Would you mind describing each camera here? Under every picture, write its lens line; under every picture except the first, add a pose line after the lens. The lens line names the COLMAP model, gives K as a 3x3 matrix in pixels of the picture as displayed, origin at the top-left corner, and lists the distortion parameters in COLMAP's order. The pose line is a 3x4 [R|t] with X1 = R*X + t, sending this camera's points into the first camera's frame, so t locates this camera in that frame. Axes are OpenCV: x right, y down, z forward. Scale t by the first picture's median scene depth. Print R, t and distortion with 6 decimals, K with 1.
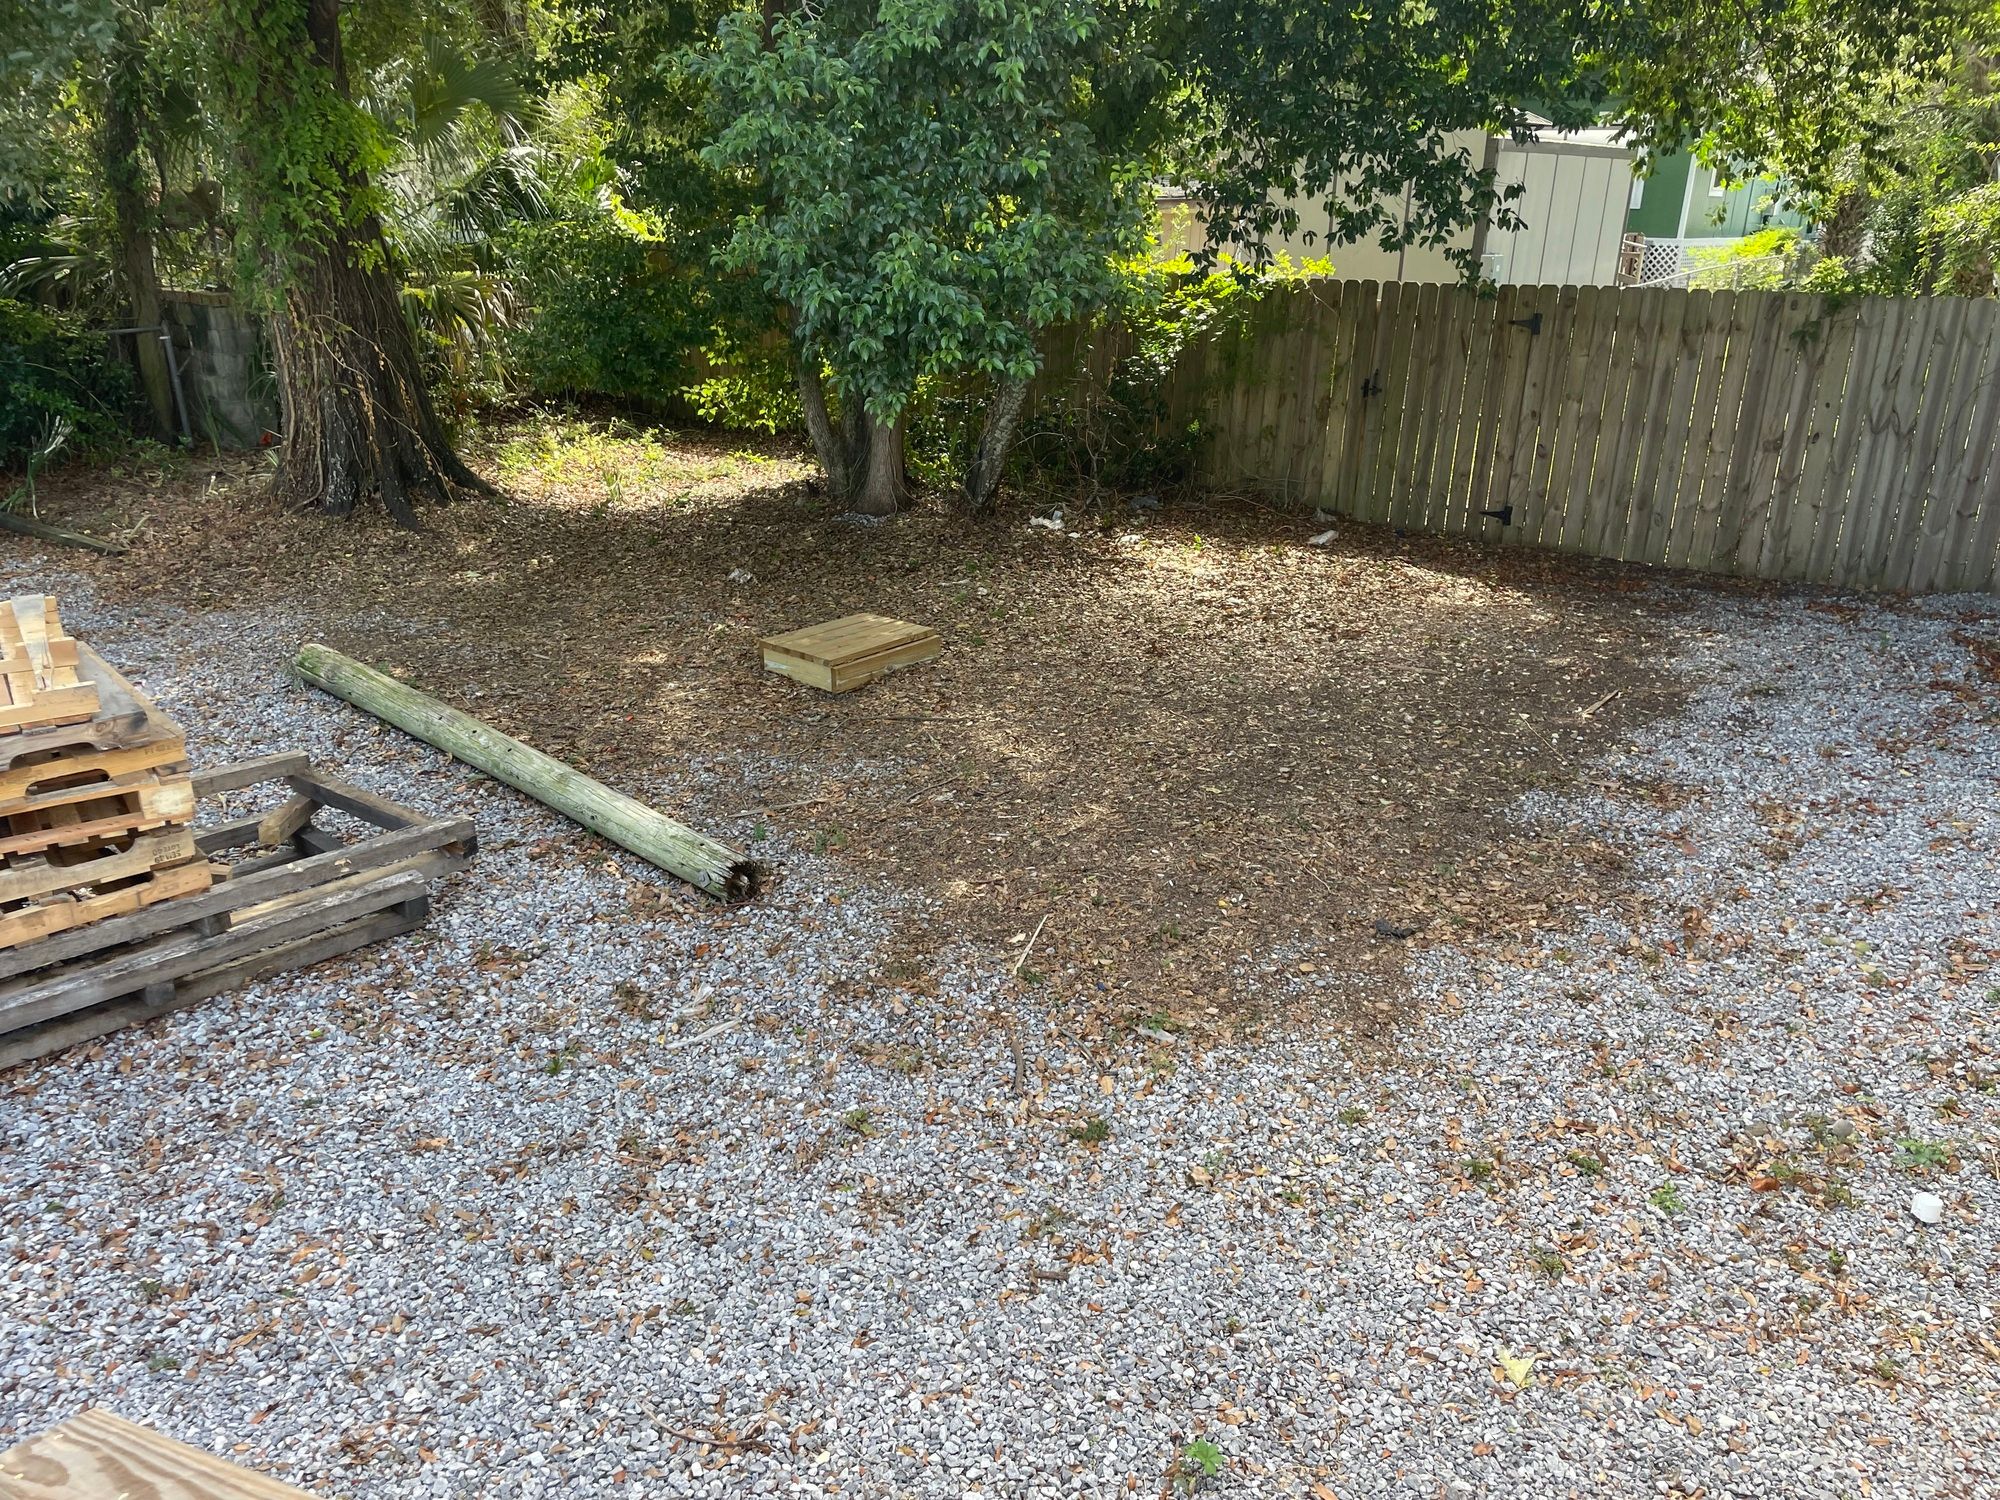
lens RADIAL K [[1509.9, 0, 1017.2], [0, 1509.9, 754.8], [0, 0, 1]] dist [0.080478, -0.101150]
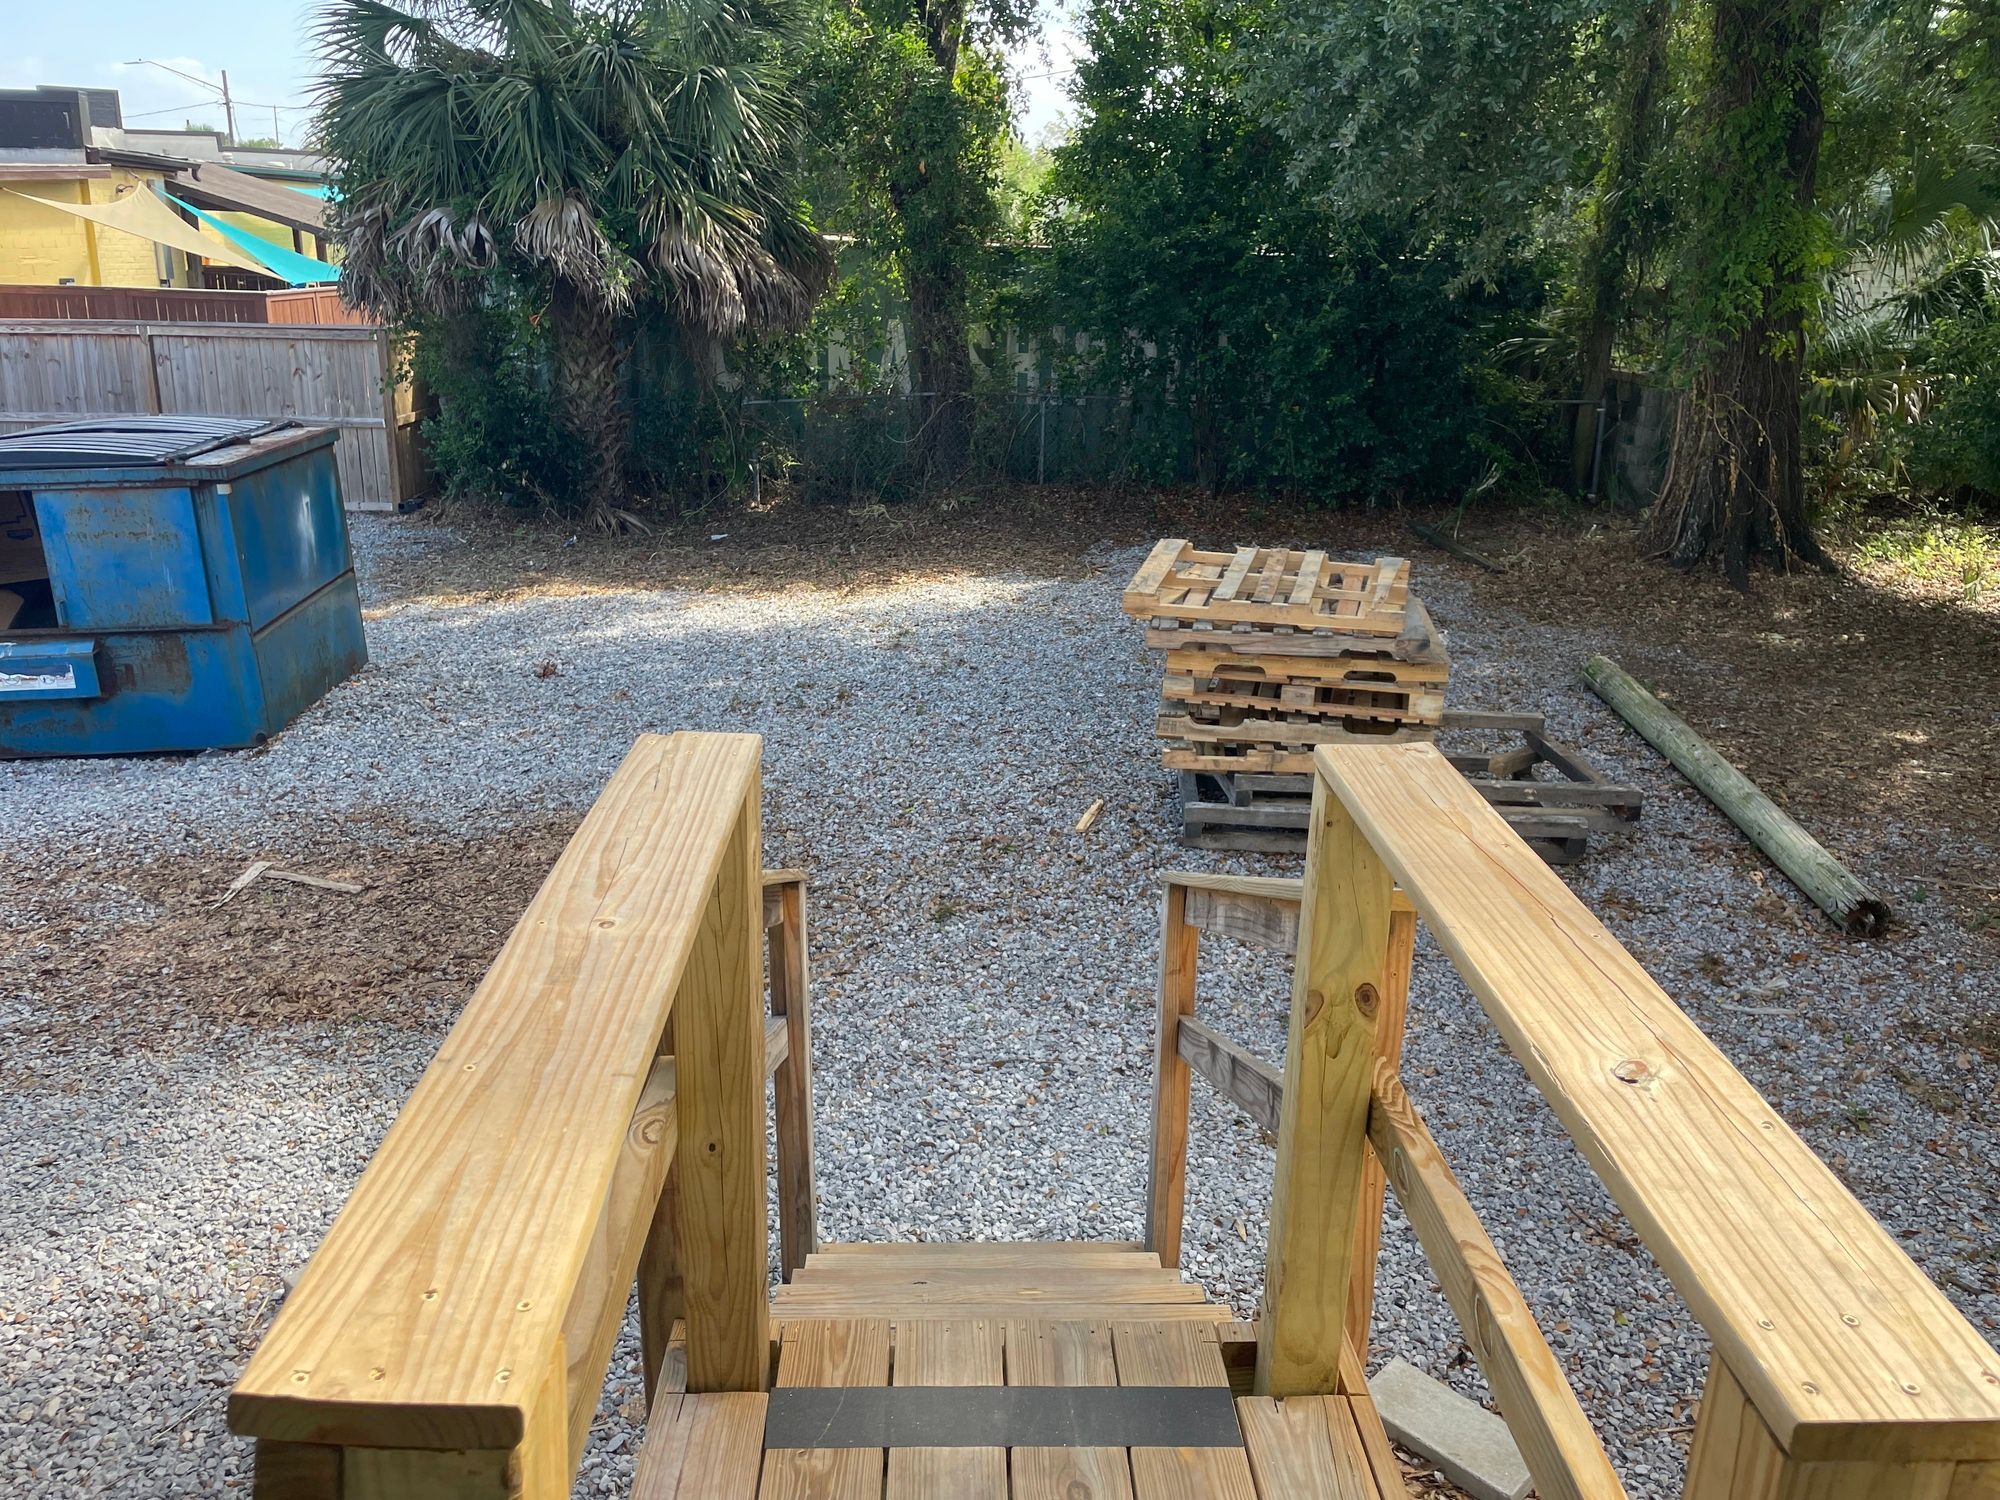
lens RADIAL K [[1509.9, 0, 994.5], [0, 1509.9, 738.2], [0, 0, 1]] dist [0.080478, -0.101150]
pose [[0.624151, 0.235756, -0.744886, 0.173287], [-0.287620, 0.955768, 0.061498, 0.061728], [0.726436, 0.175860, 0.664352, -0.146320]]
